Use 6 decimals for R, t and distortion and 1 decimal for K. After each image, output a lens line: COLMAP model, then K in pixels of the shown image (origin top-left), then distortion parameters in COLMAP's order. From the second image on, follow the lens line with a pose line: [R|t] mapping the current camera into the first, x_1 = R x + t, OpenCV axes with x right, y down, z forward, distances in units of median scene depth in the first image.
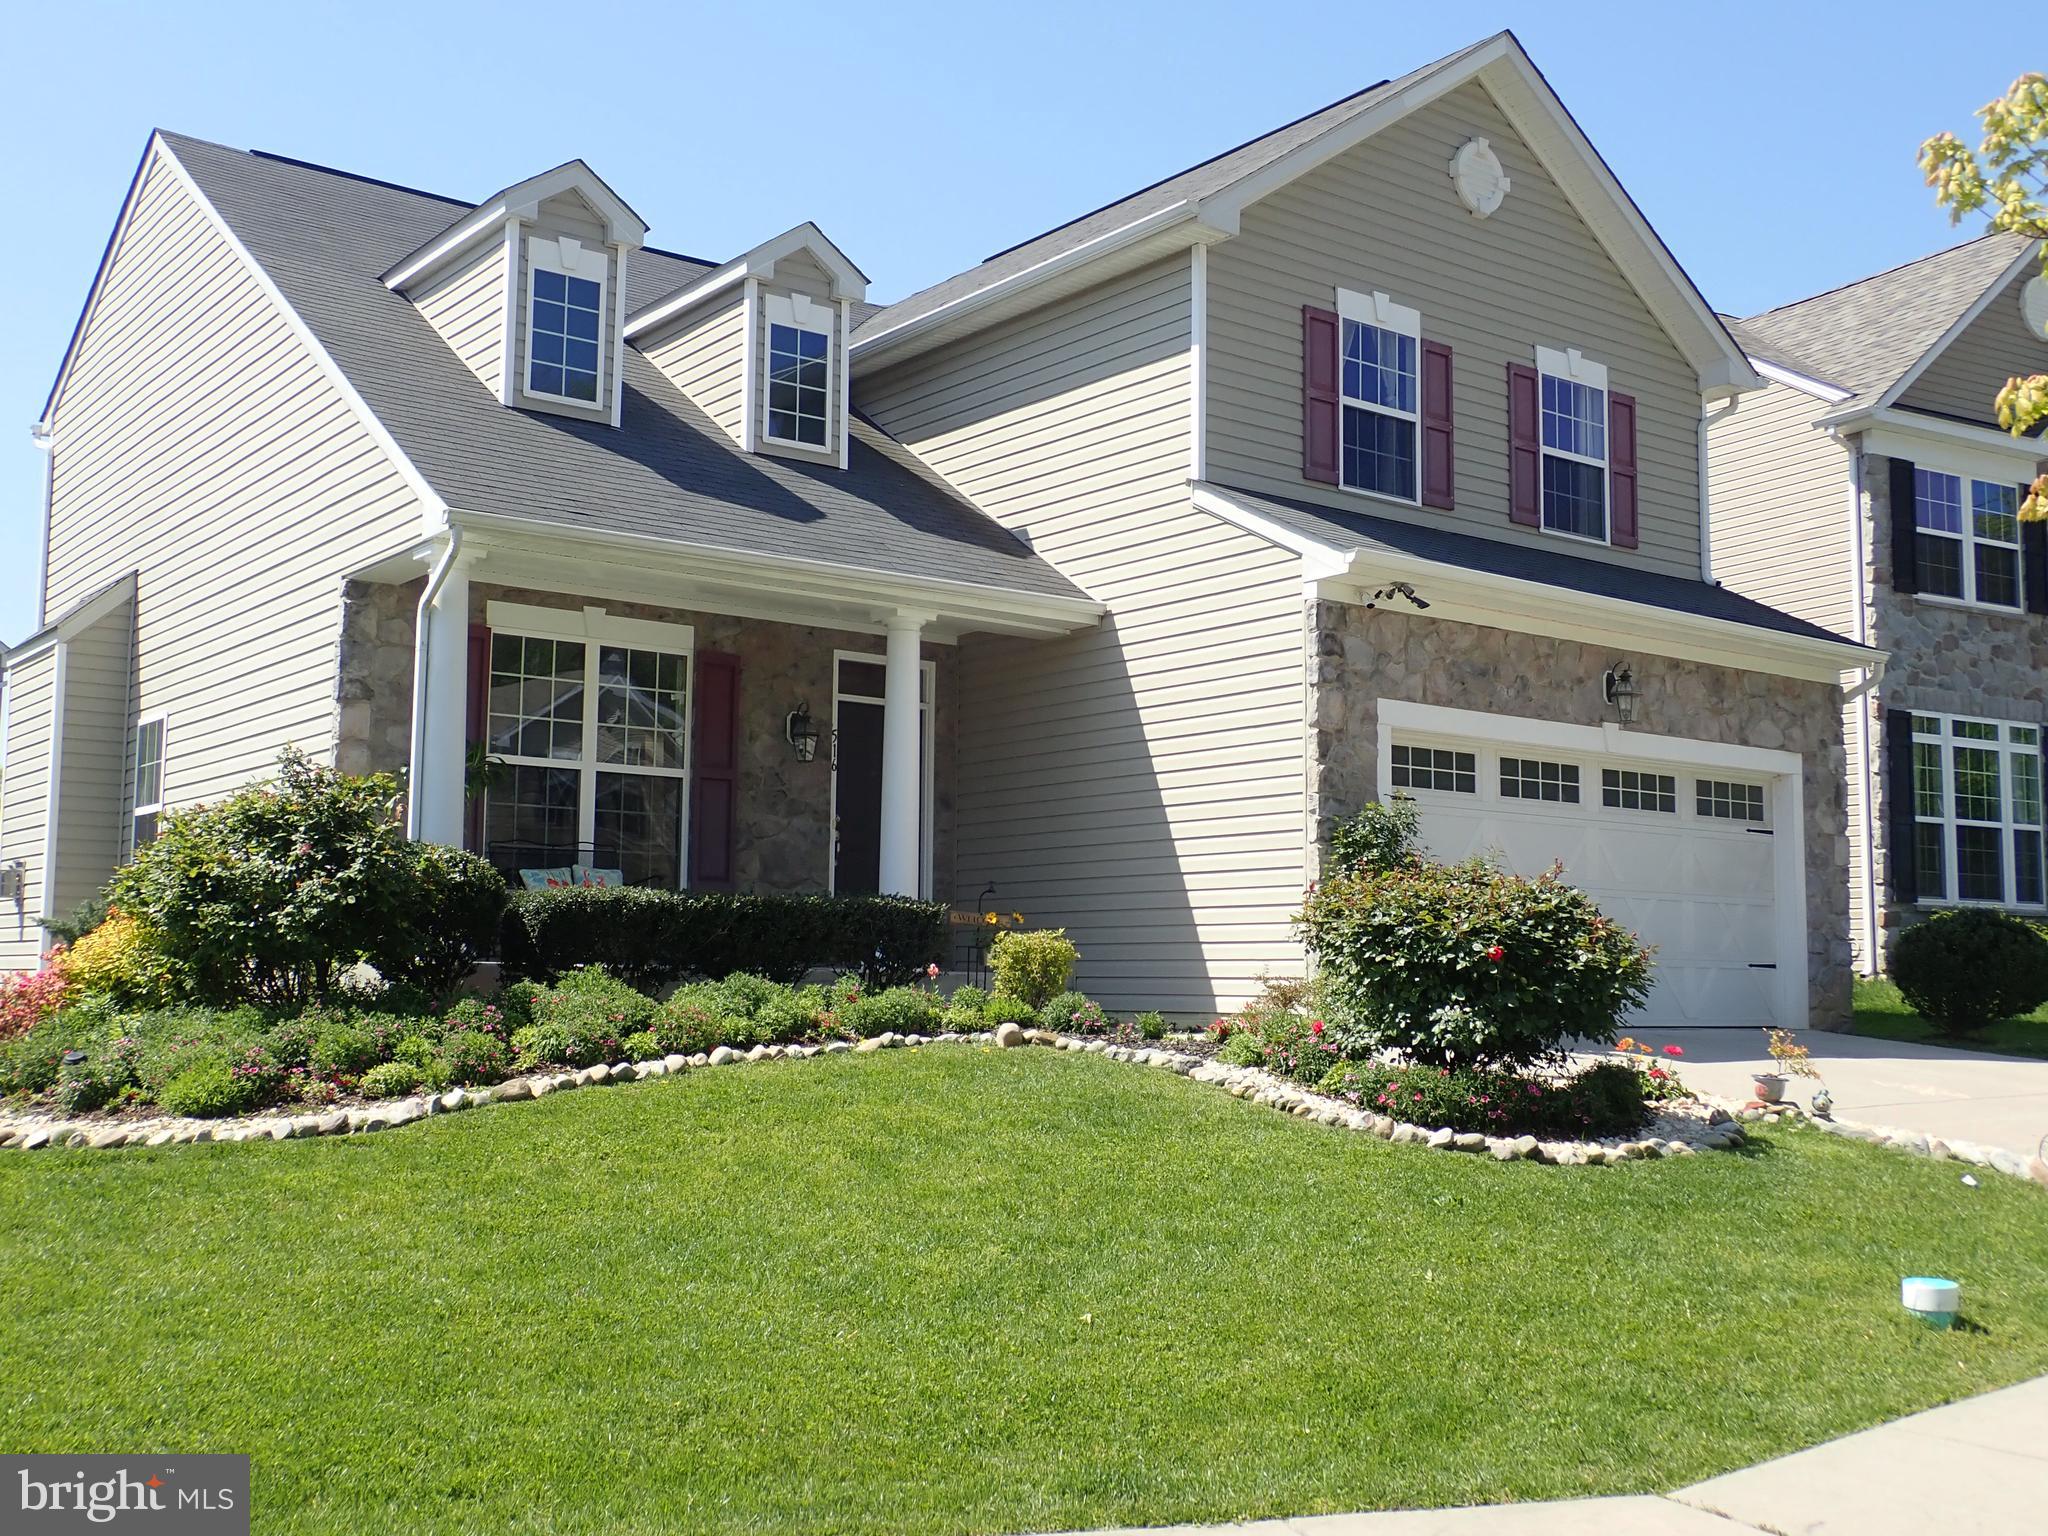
lens RADIAL K [[2119.5, 0, 1007.3], [0, 2119.5, 764.6], [0, 0, 1]] dist [0.000529, 0.000000]
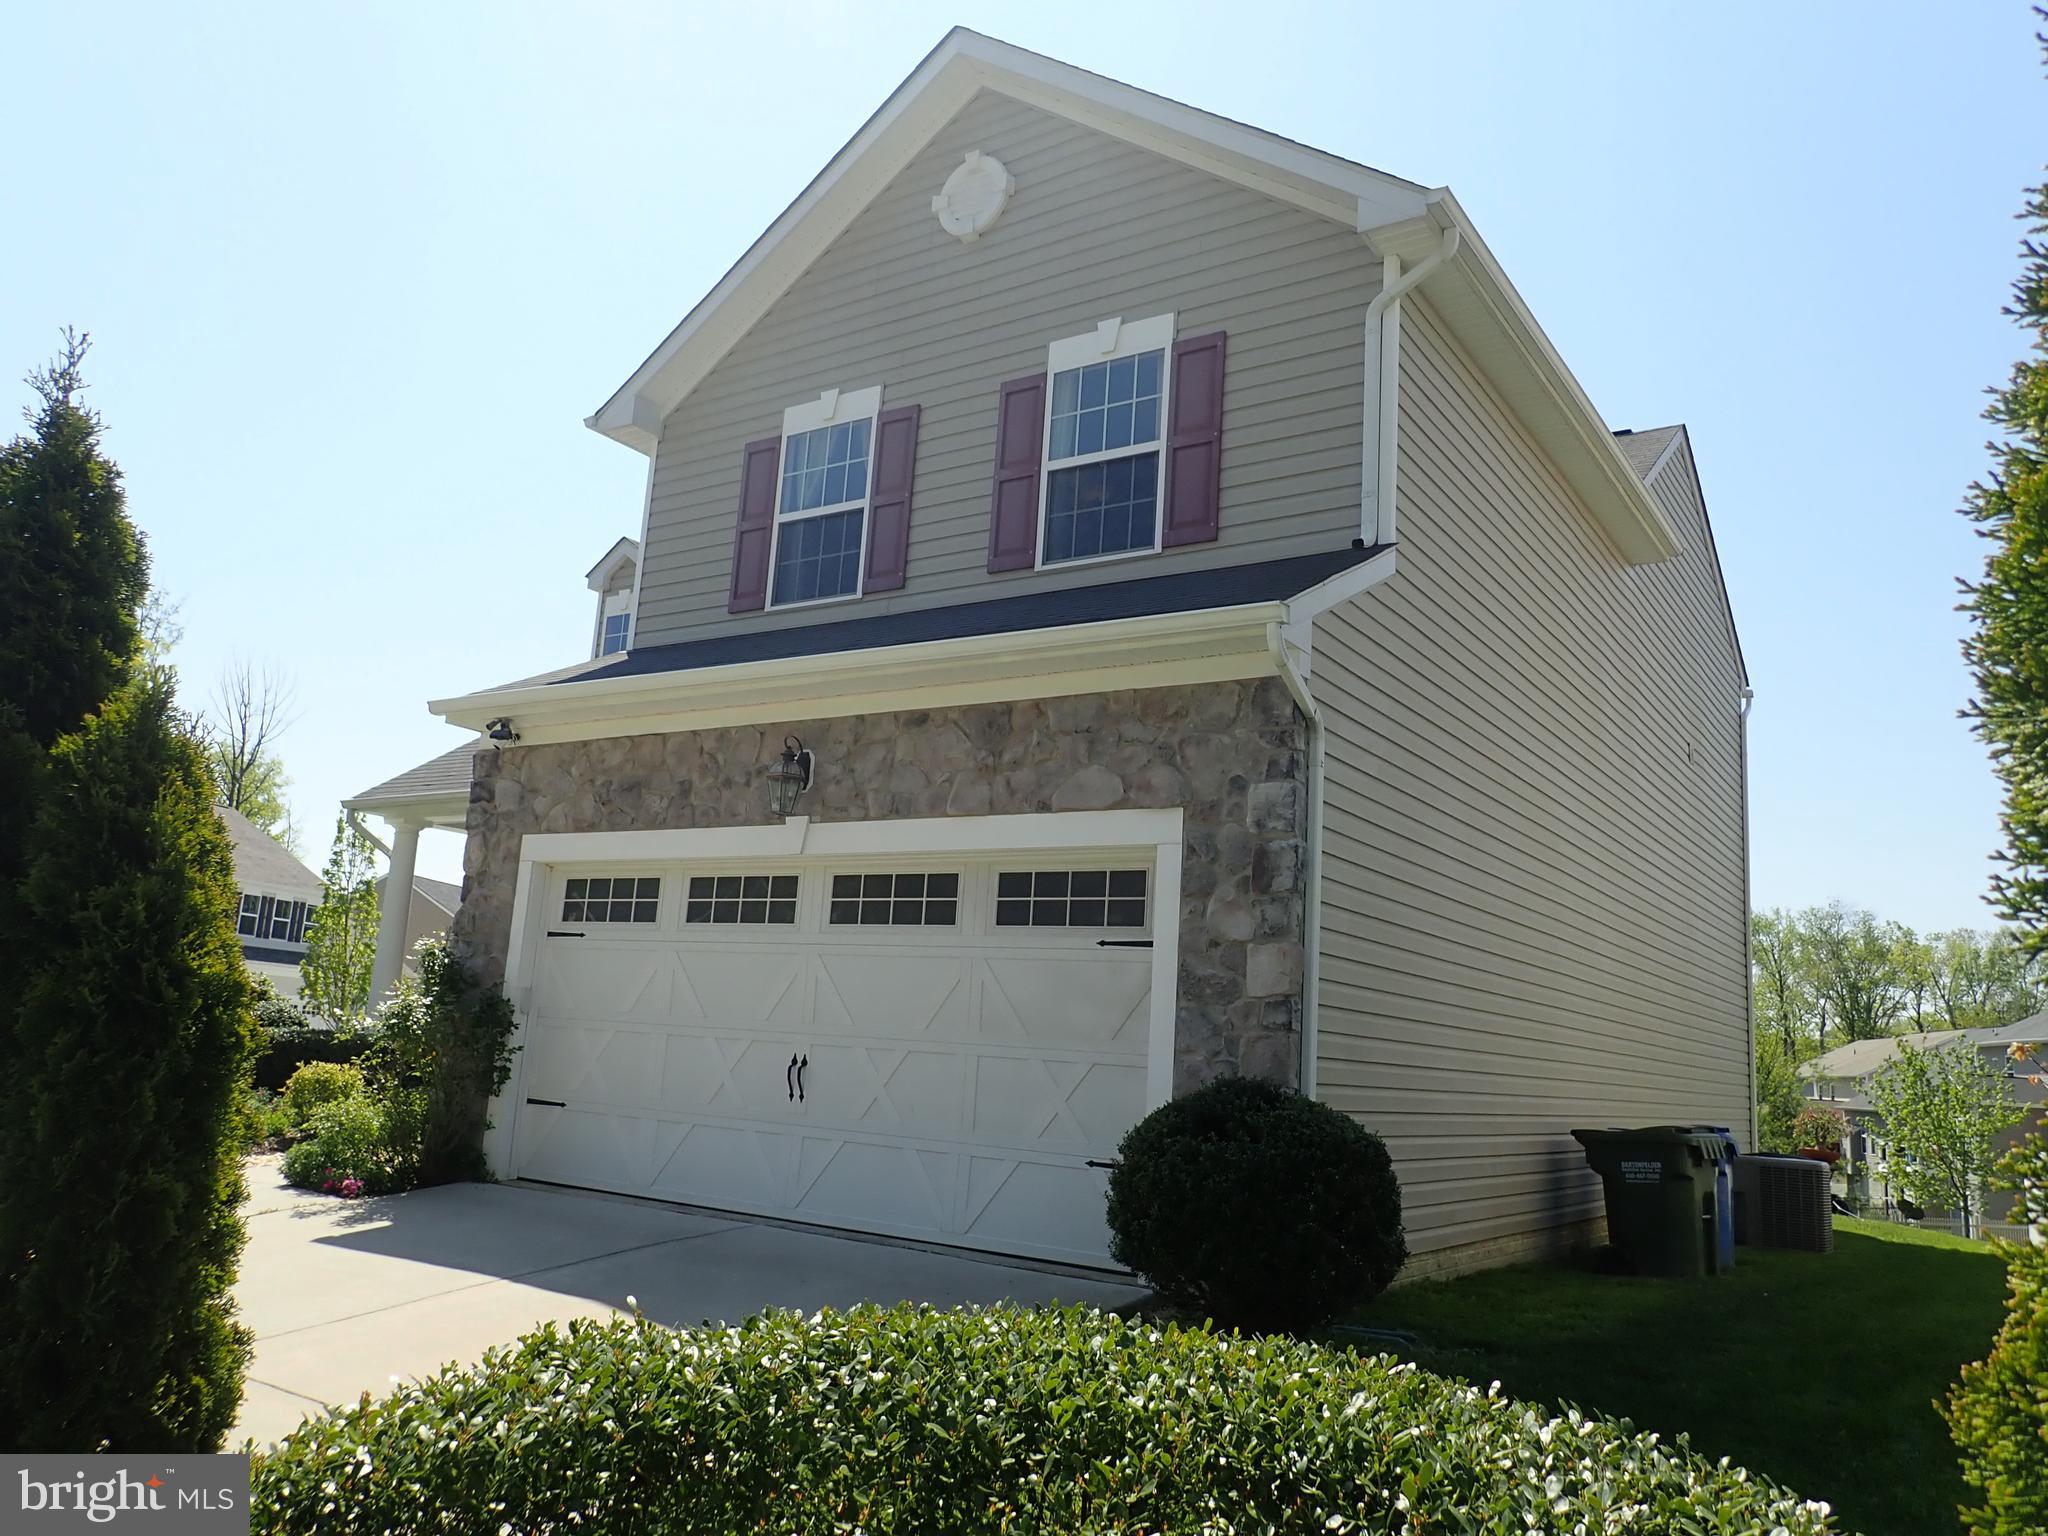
lens RADIAL K [[1515.4, 0, 1010.8], [0, 1515.4, 767.5], [0, 0, 1]] dist [-0.003445, 0.004330]
pose [[0.325413, -0.166419, -0.930812, 0.809335], [0.039267, 0.985920, -0.162544, 0.054472], [0.944756, 0.016344, 0.327365, 0.871418]]
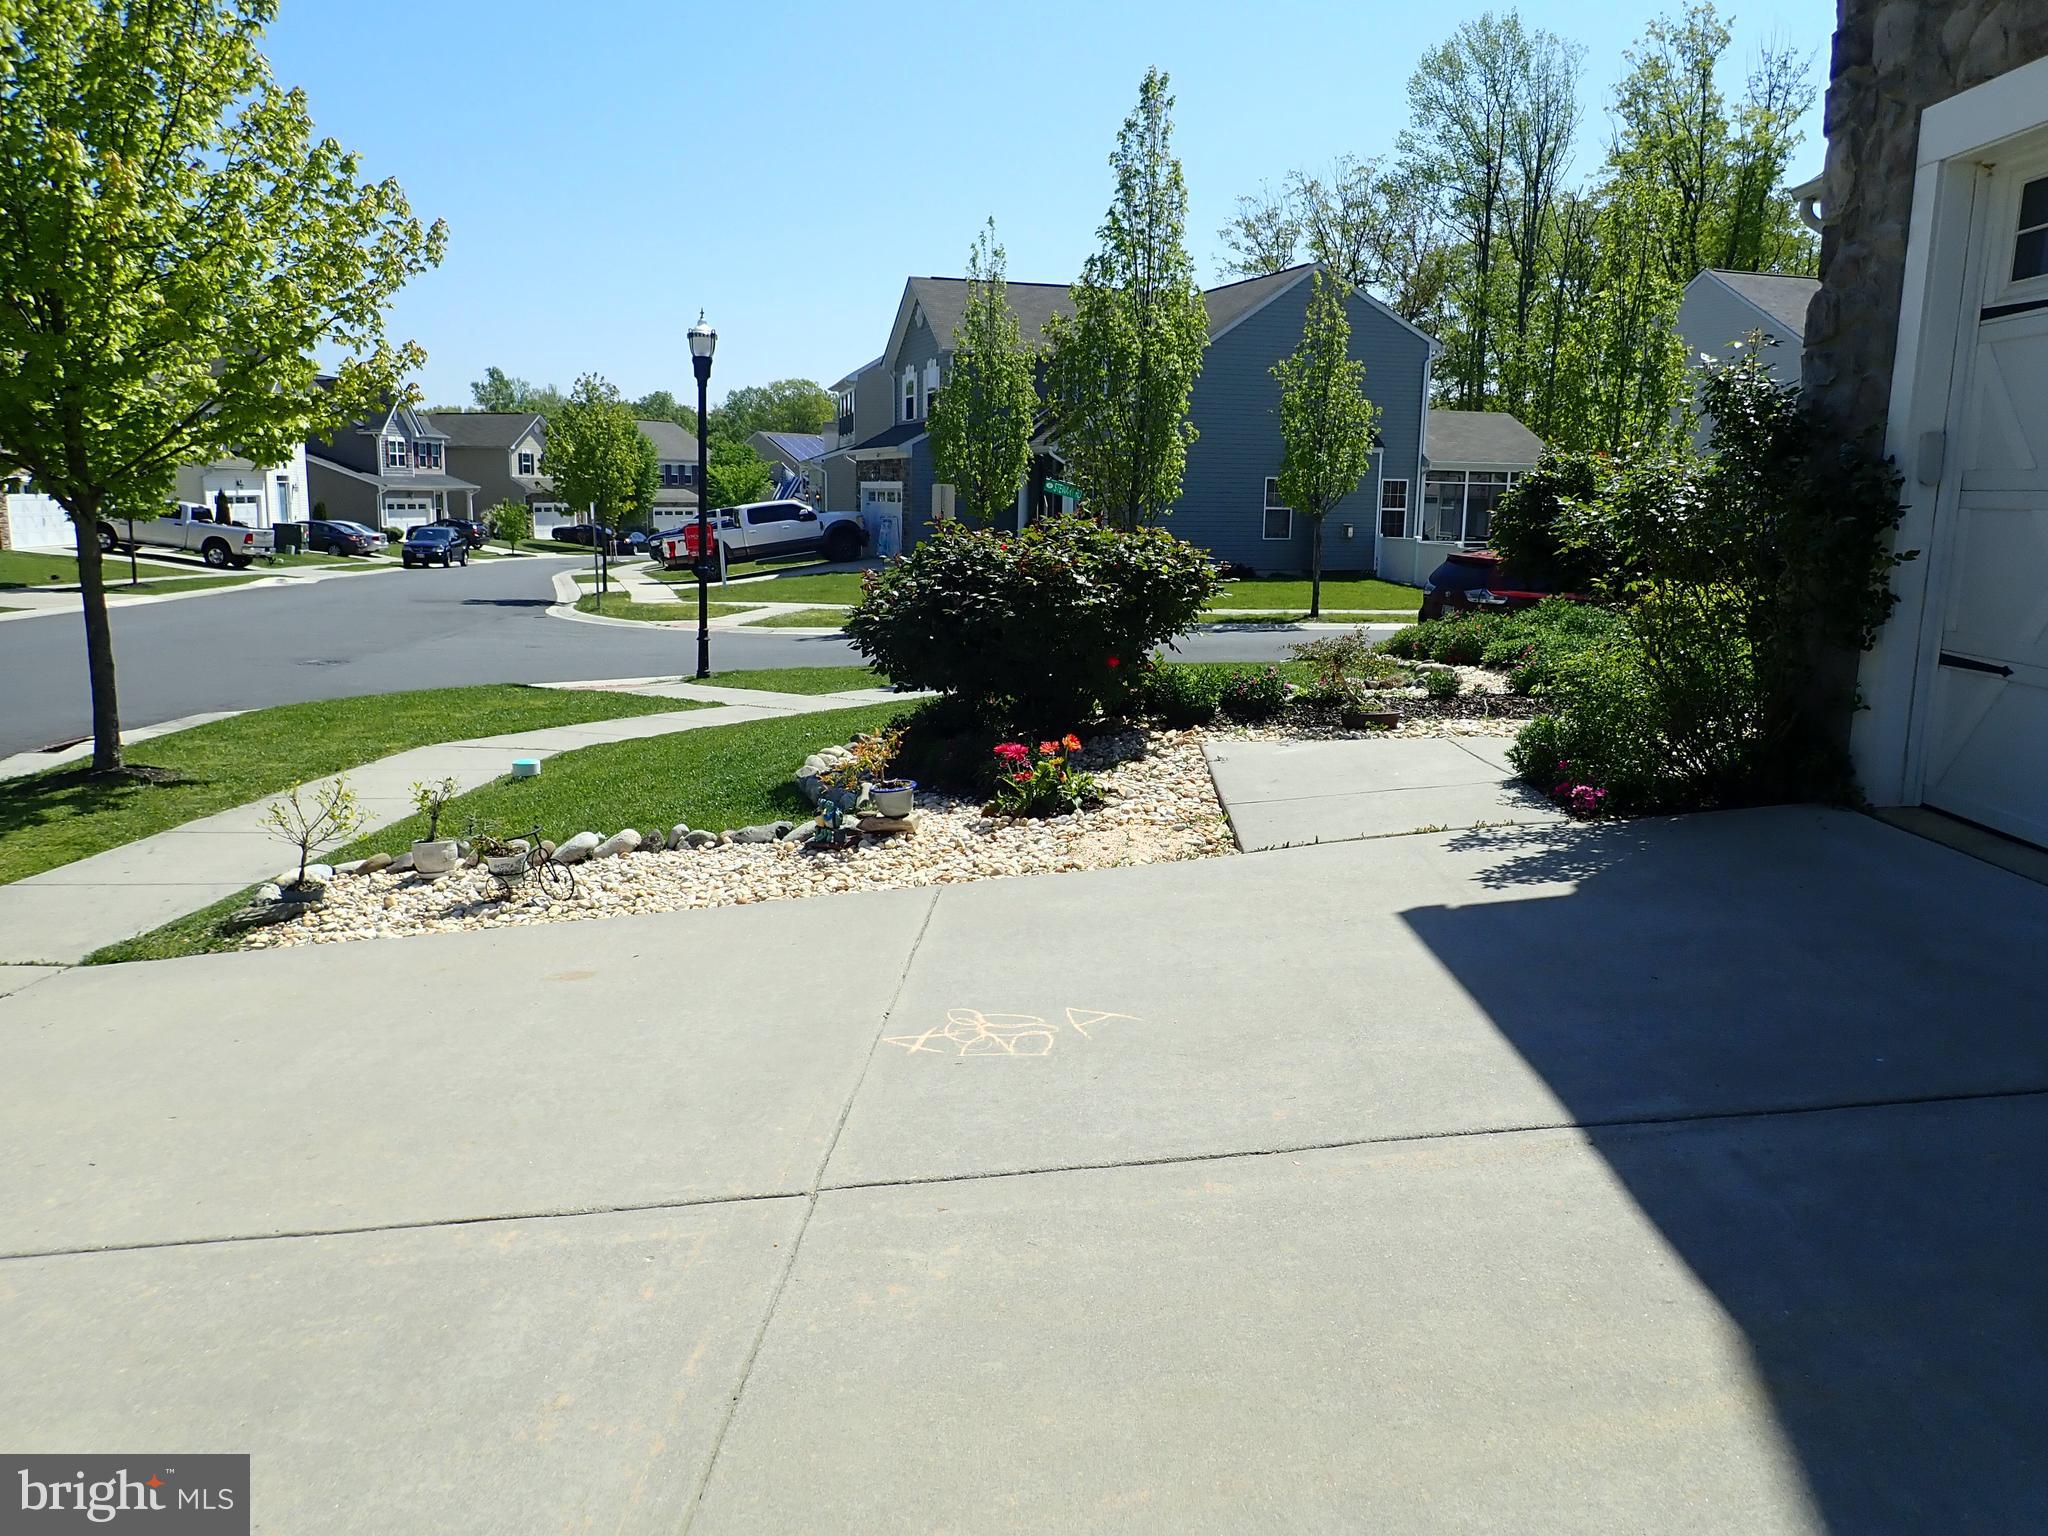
lens RADIAL K [[1515.4, 0, 1024.3], [0, 1515.4, 761.6], [0, 0, 1]] dist [-0.003445, 0.004330]
pose [[-0.624223, 0.118144, -0.772262, 0.510148], [0.061135, 0.992855, 0.102476, 0.058088], [0.778851, 0.016756, -0.626985, 0.937643]]
